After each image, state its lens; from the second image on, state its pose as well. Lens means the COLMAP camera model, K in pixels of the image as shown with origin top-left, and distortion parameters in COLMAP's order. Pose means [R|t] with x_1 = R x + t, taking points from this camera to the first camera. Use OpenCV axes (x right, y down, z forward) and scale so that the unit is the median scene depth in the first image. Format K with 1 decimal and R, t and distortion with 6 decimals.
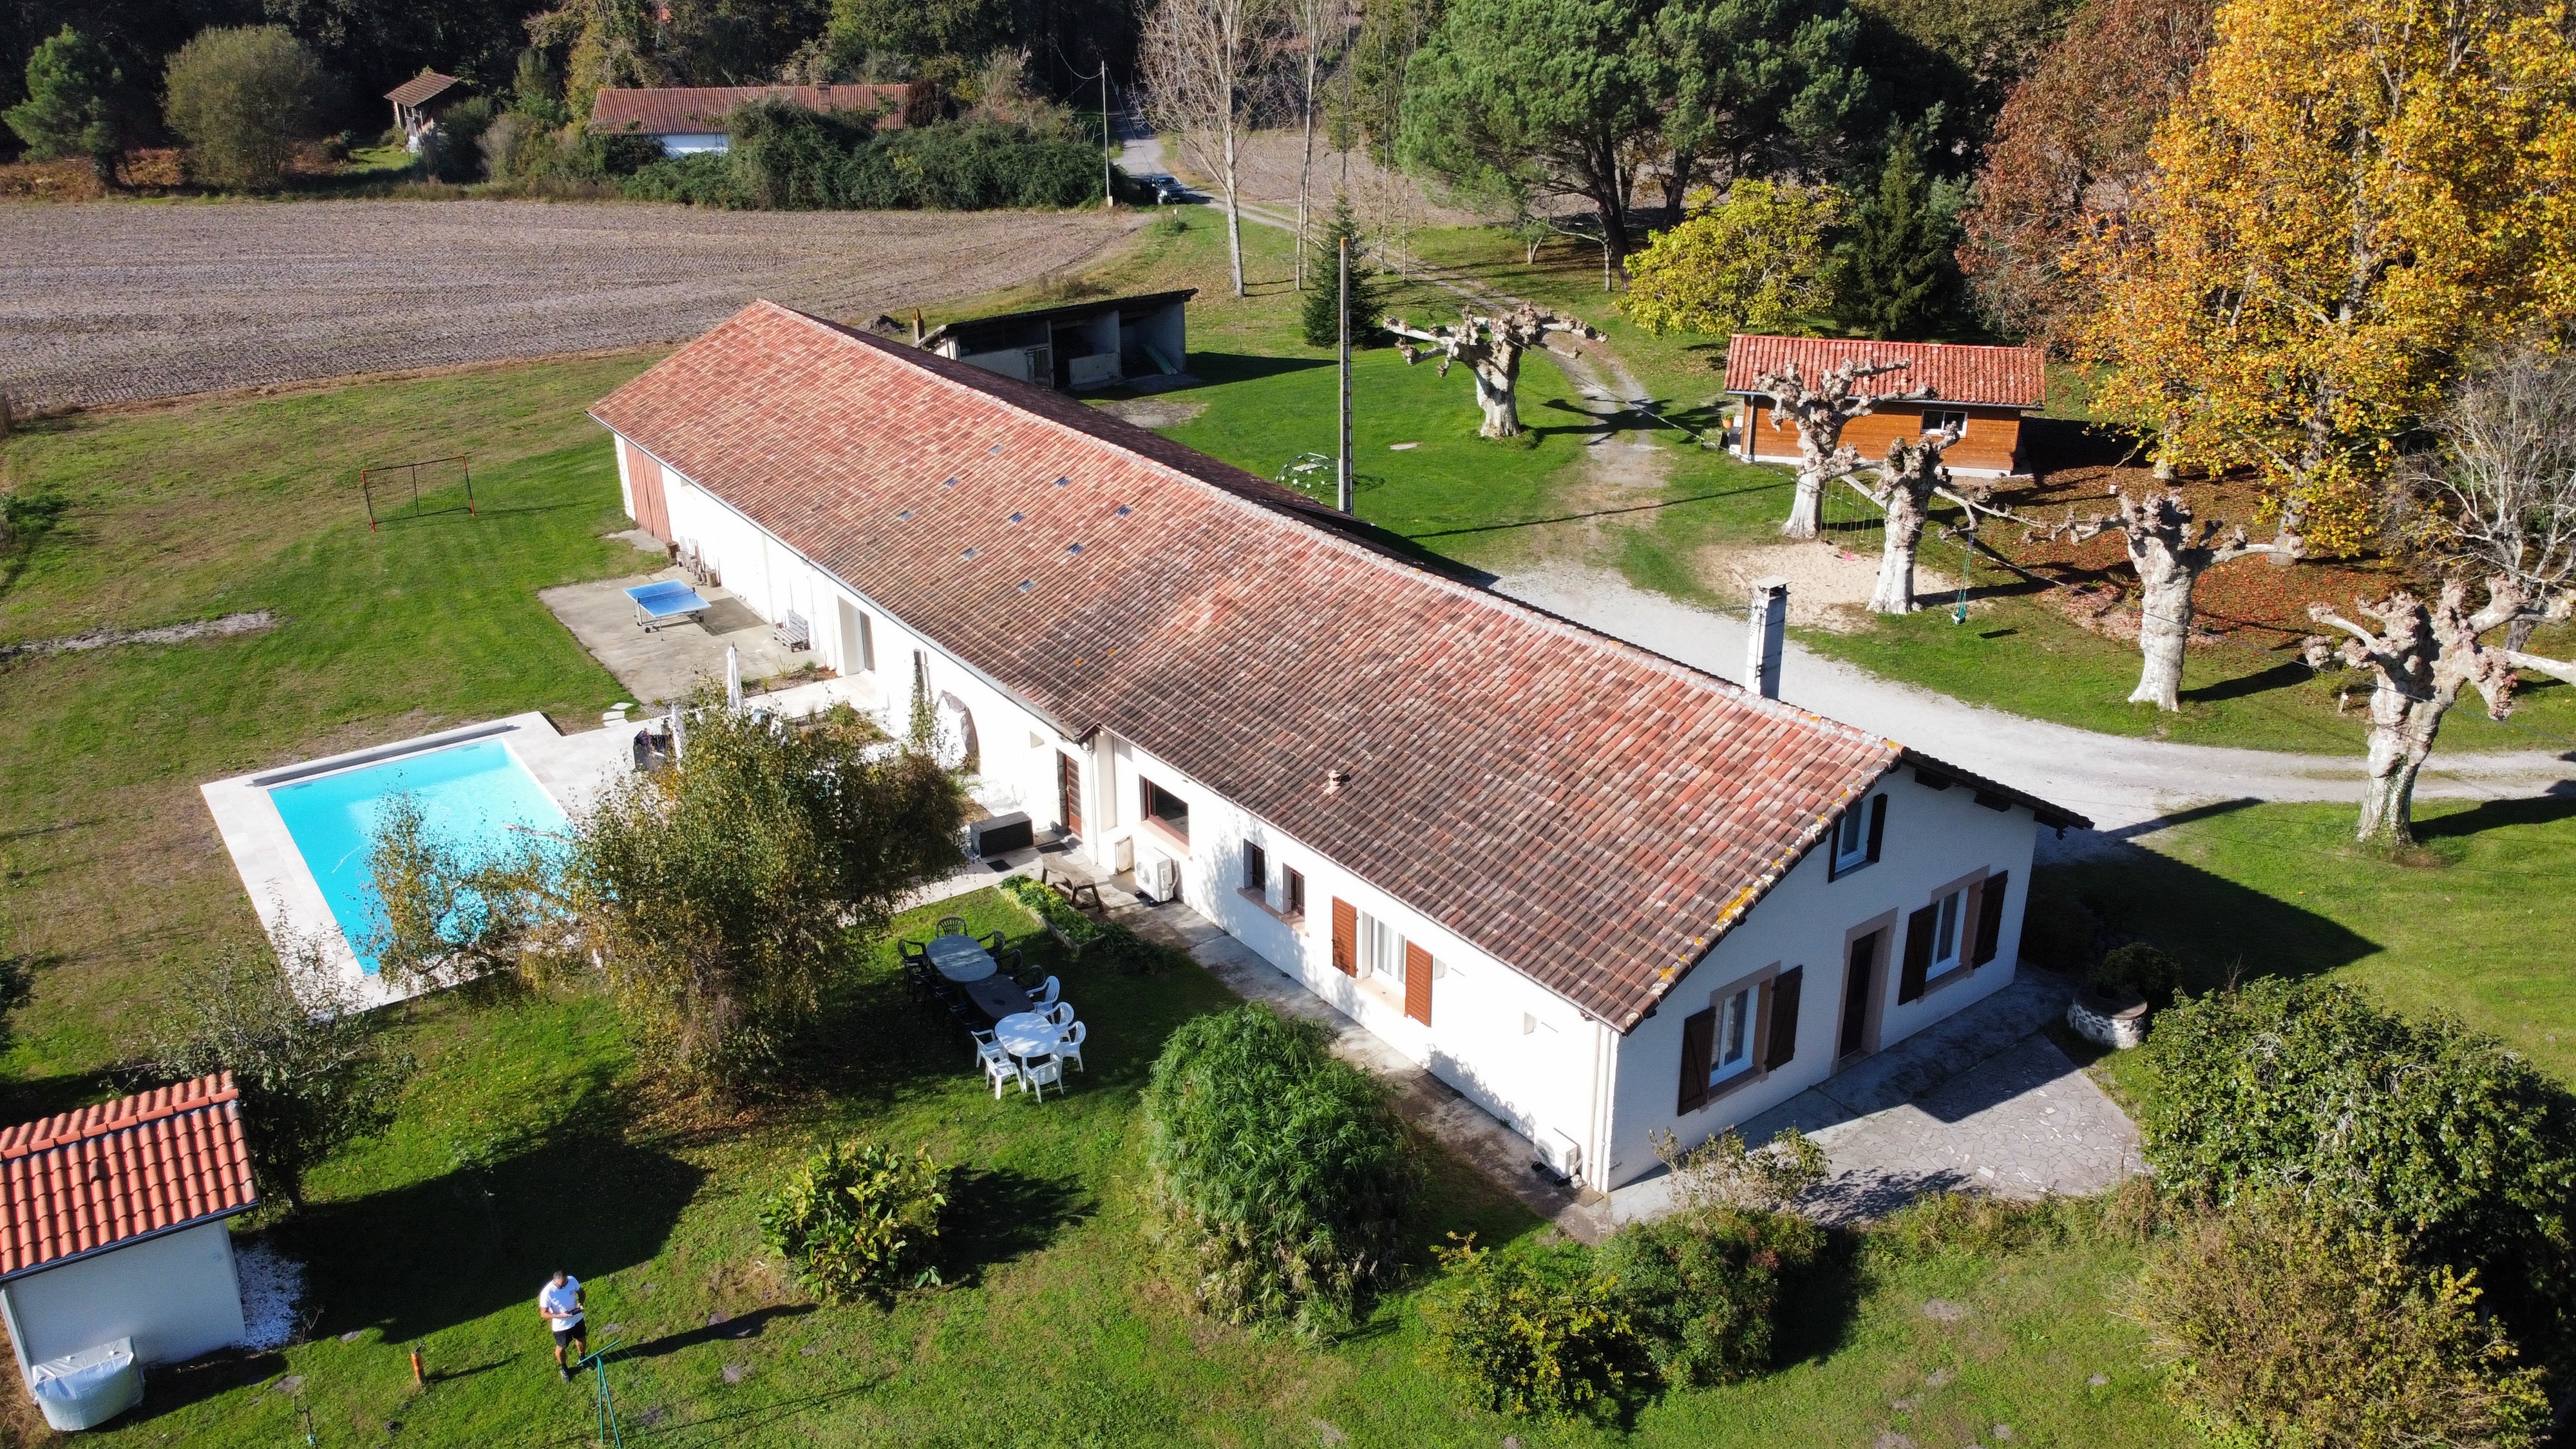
lens RADIAL K [[1921.5, 0, 1289.2], [0, 1921.5, 731.2], [0, 0, 1]] dist [0.011043, 0.005140]
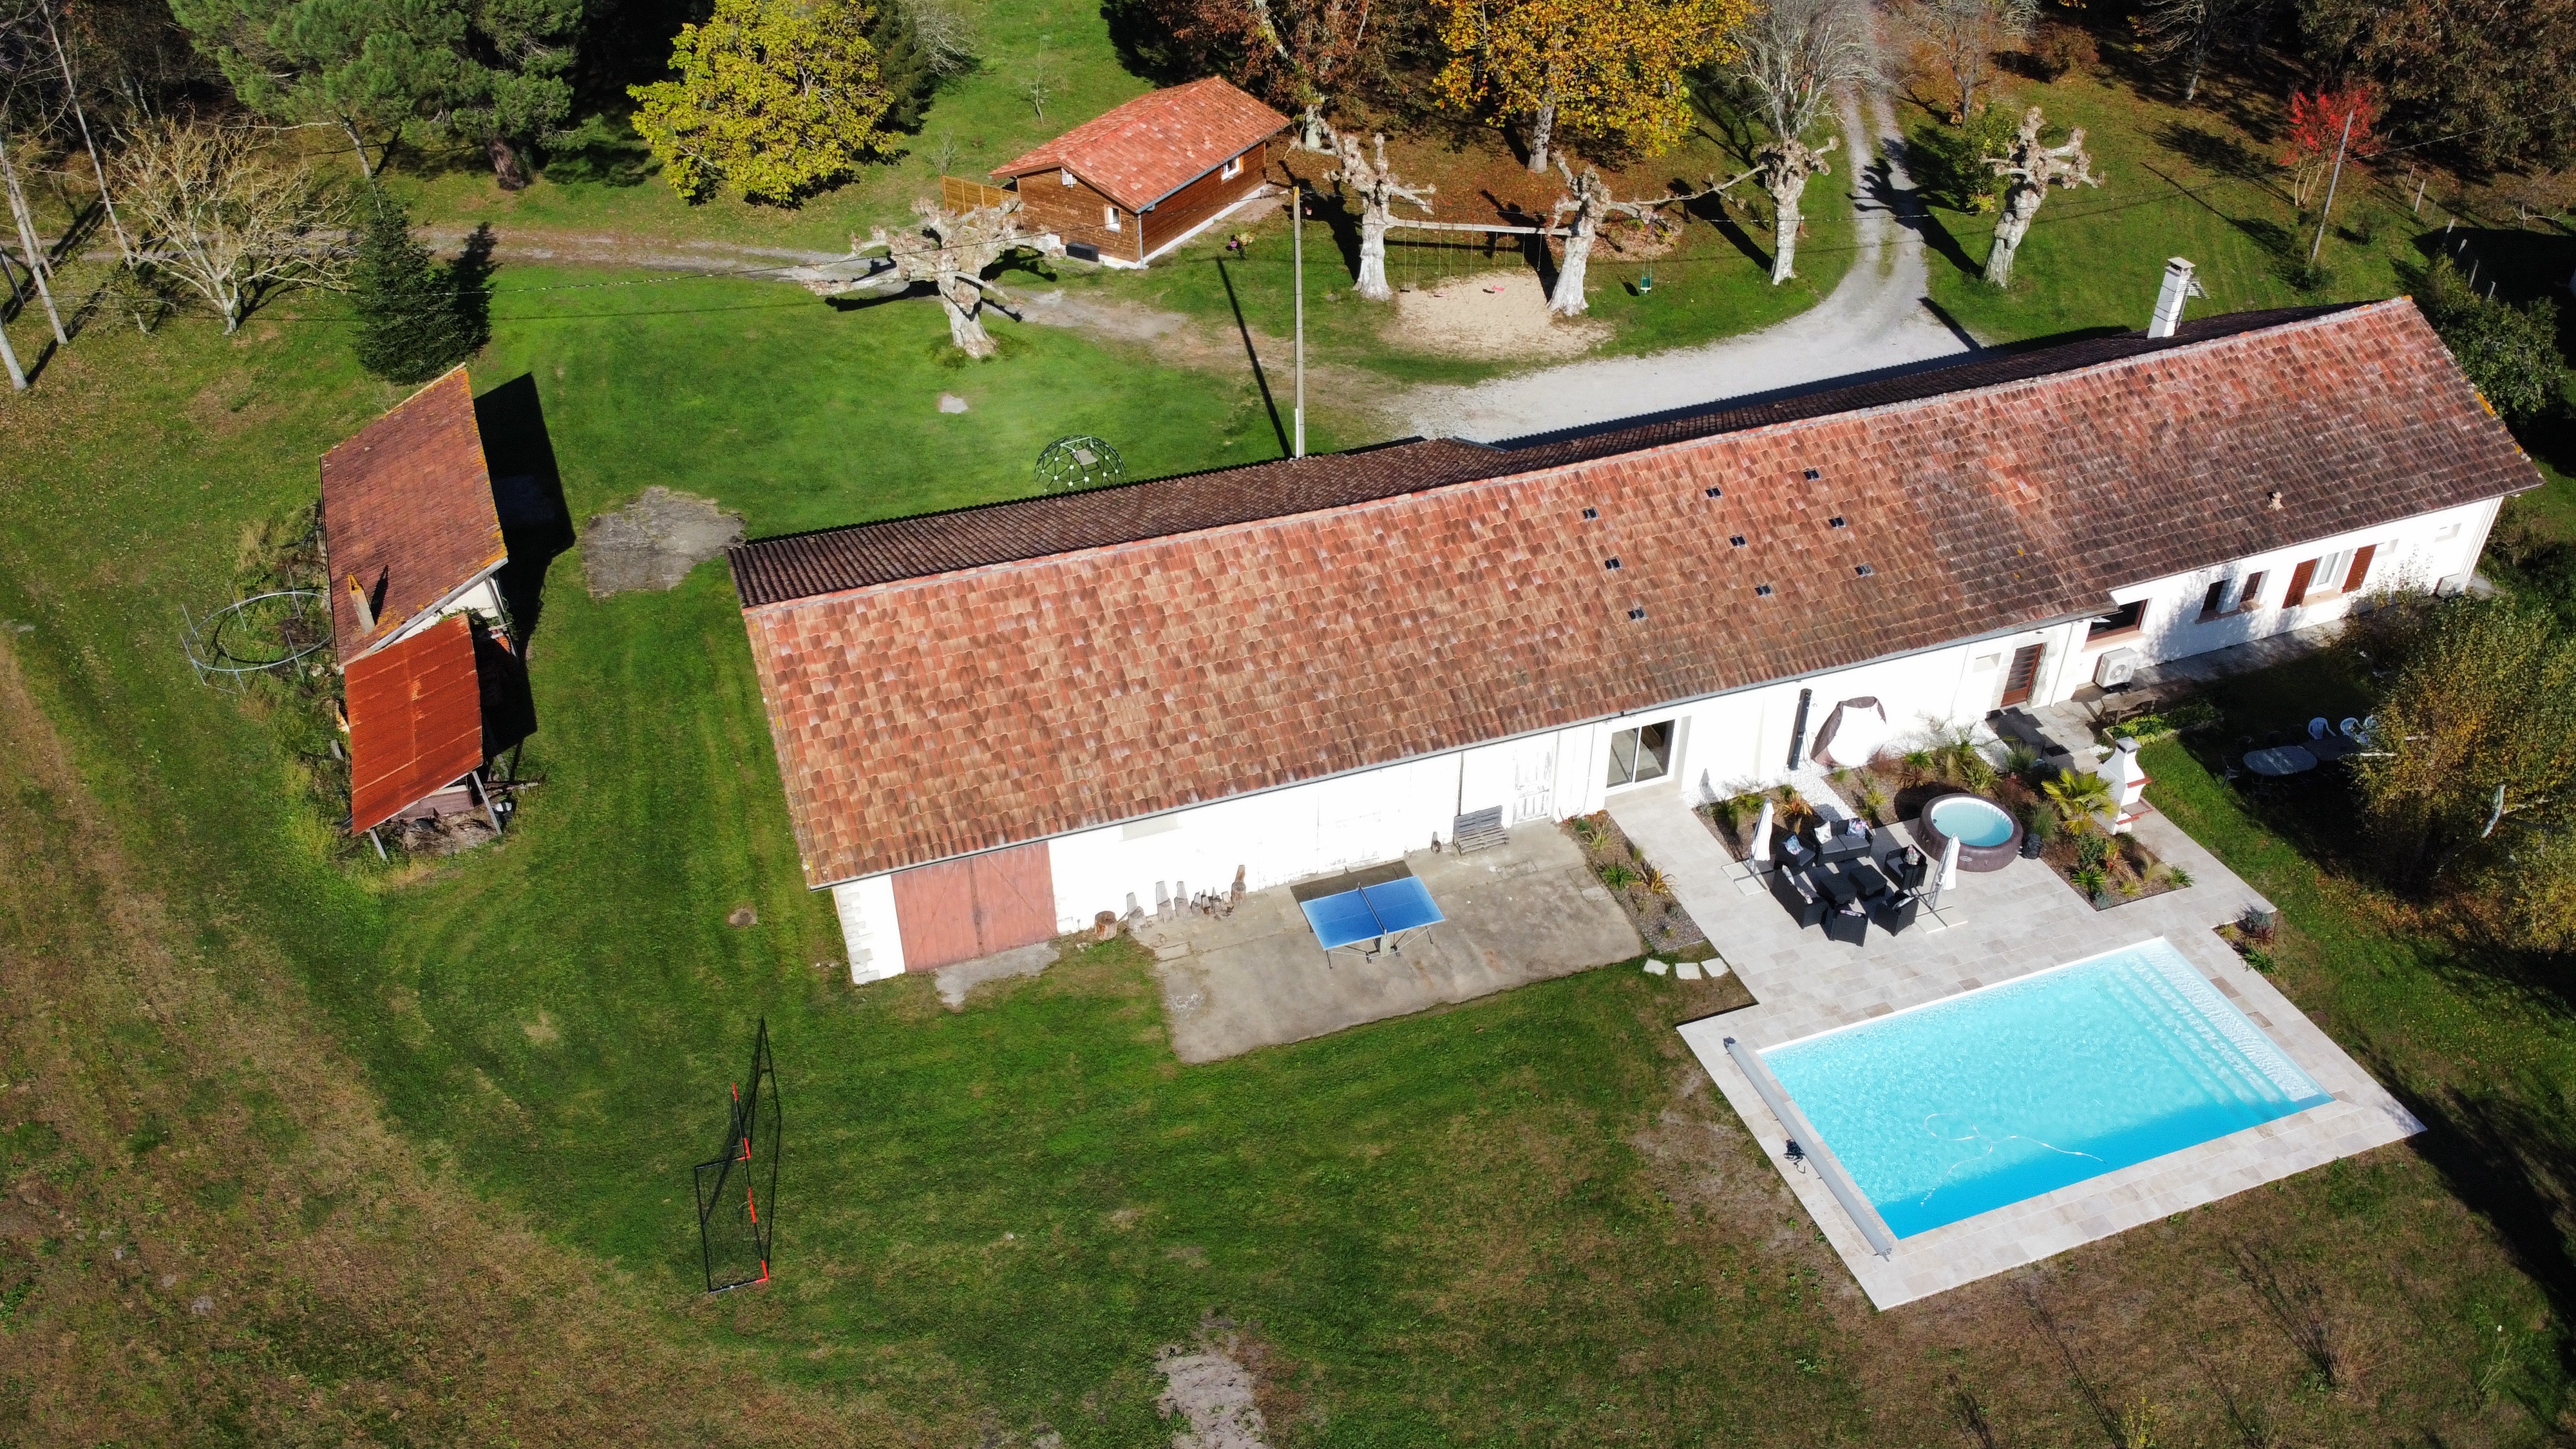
lens RADIAL K [[1921.5, 0, 1294.5], [0, 1921.5, 731.5], [0, 0, 1]] dist [0.011043, 0.005140]
pose [[0.269038, -0.572399, 0.774583, -1.109842], [0.380703, 0.801941, 0.460386, -0.621085], [-0.884694, 0.171025, 0.433667, 0.827737]]
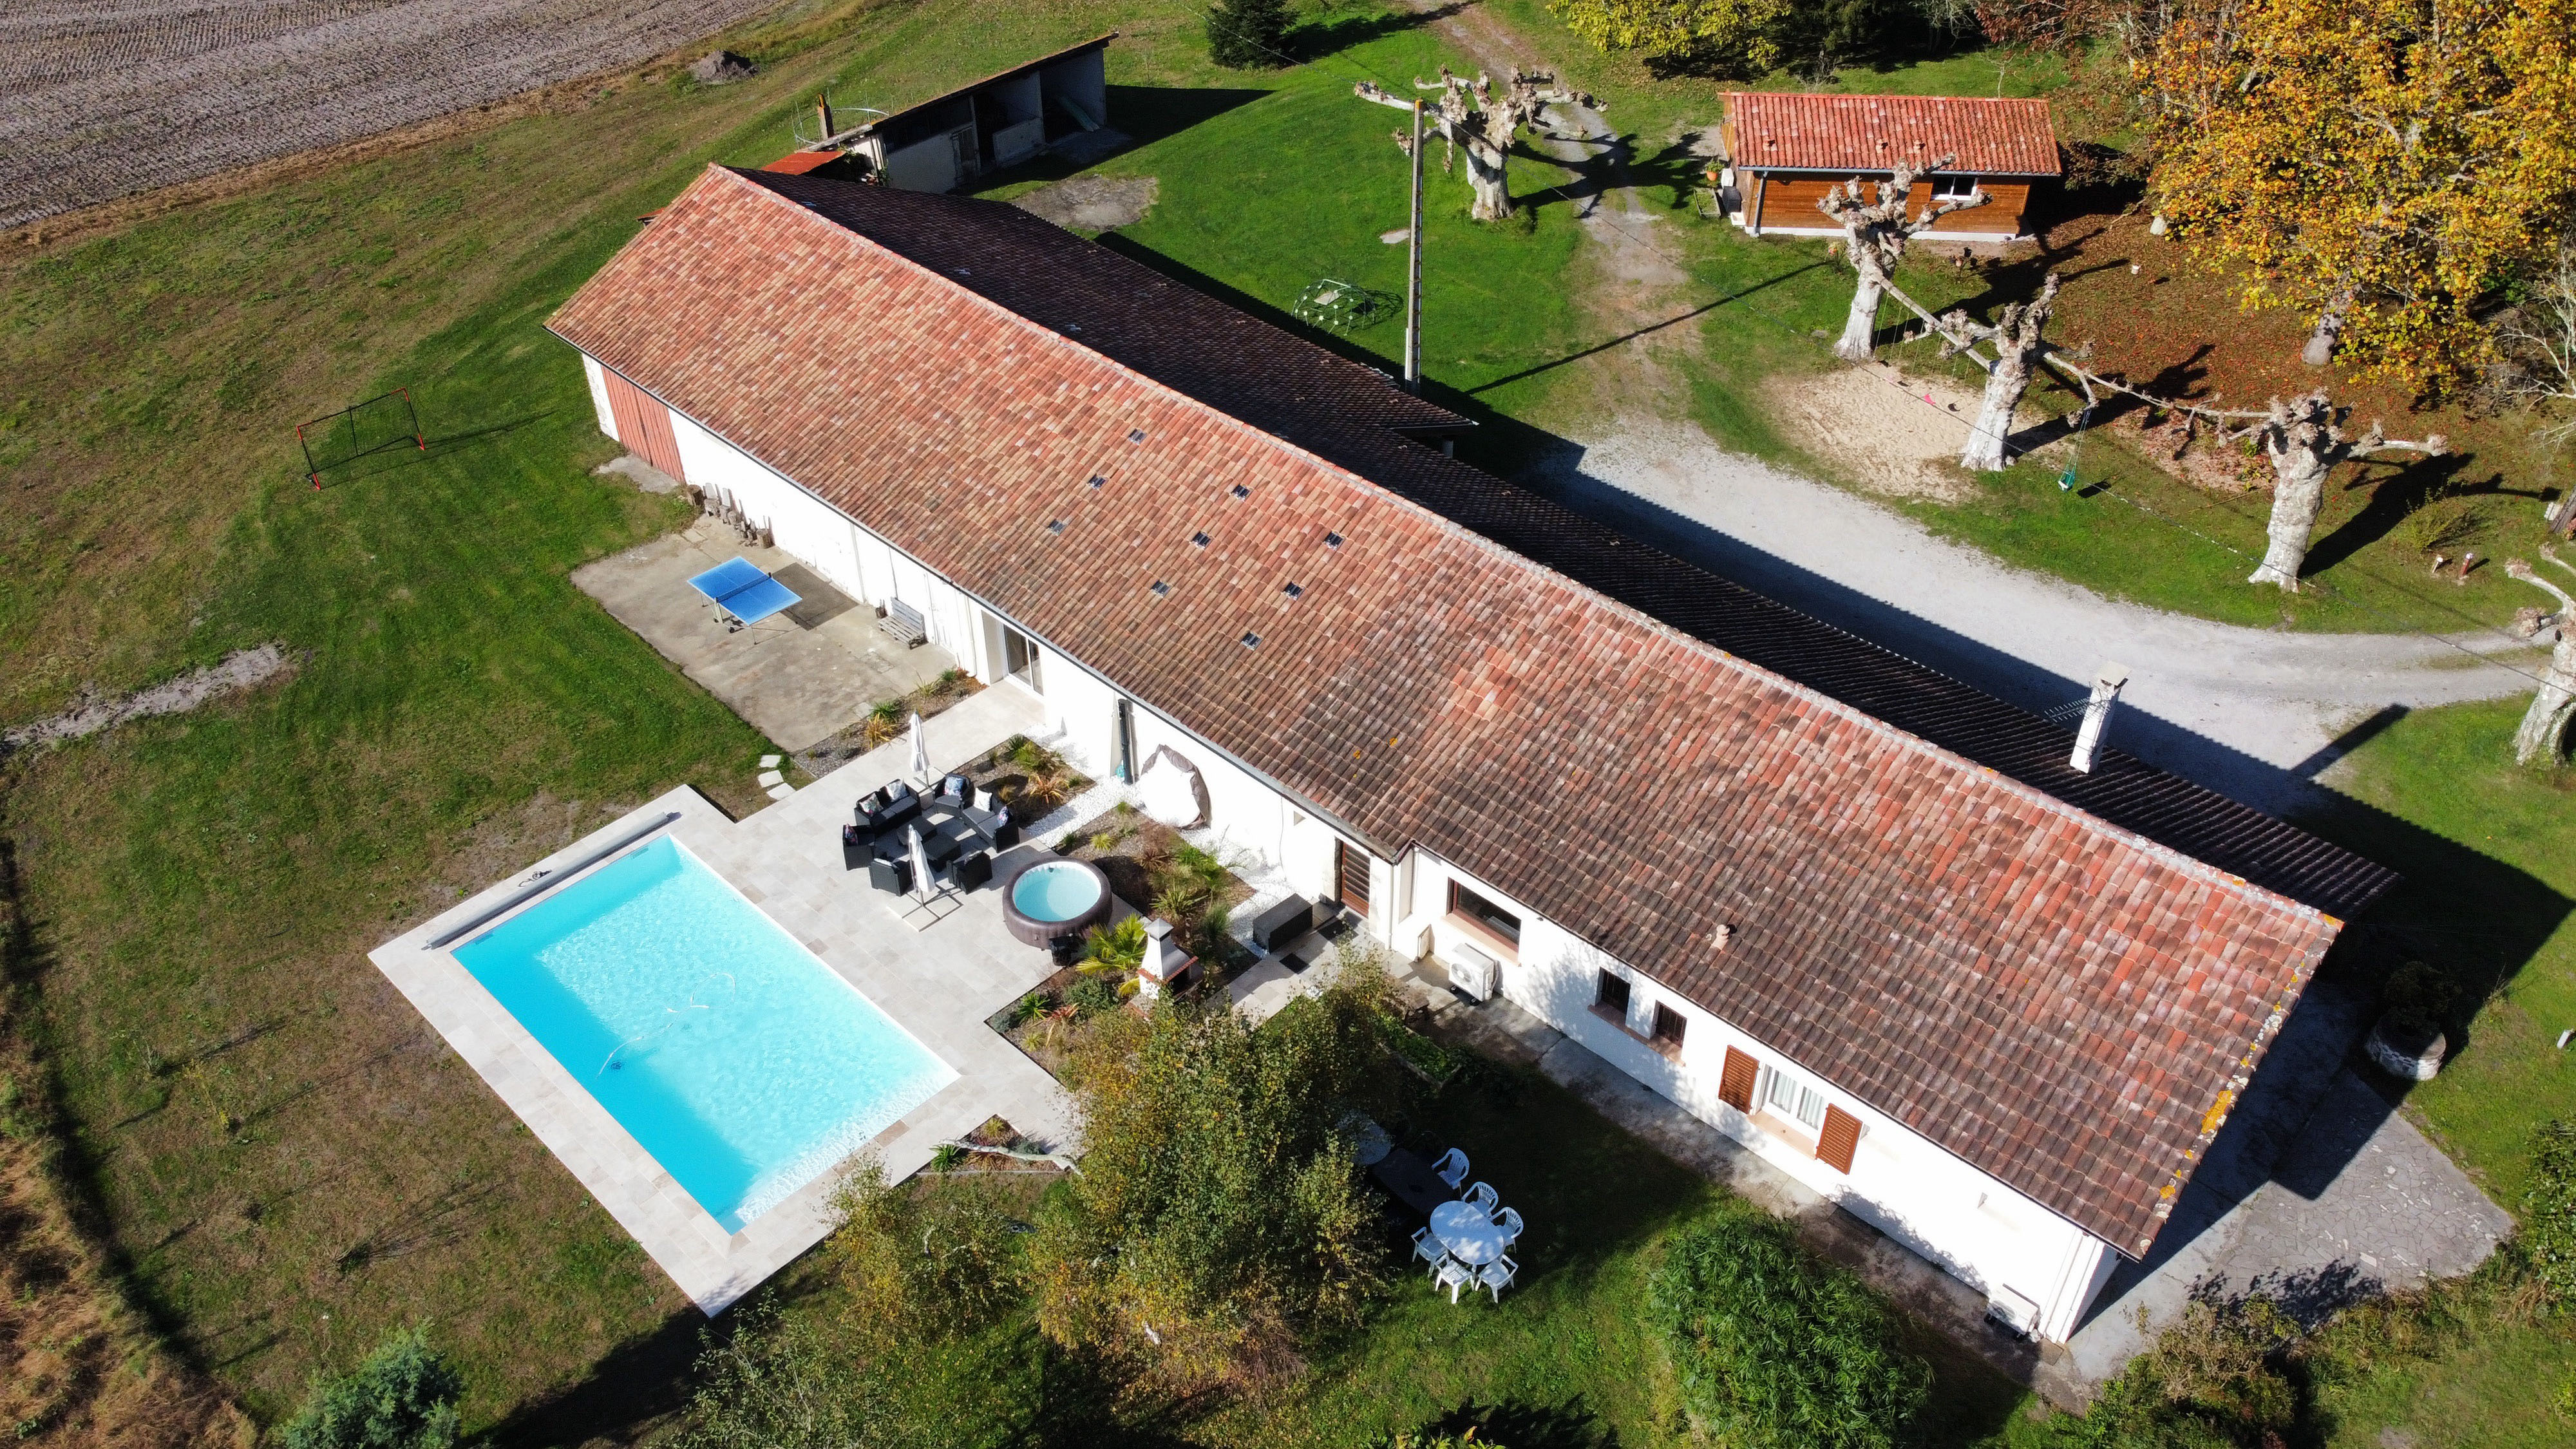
lens RADIAL K [[1921.5, 0, 1293.3], [0, 1921.5, 726.8], [0, 0, 1]] dist [0.011043, 0.005140]
pose [[0.981817, -0.117031, 0.149460, -0.261056], [0.074136, 0.961215, 0.265650, -0.282806], [-0.174753, -0.249739, 0.952414, 0.088896]]
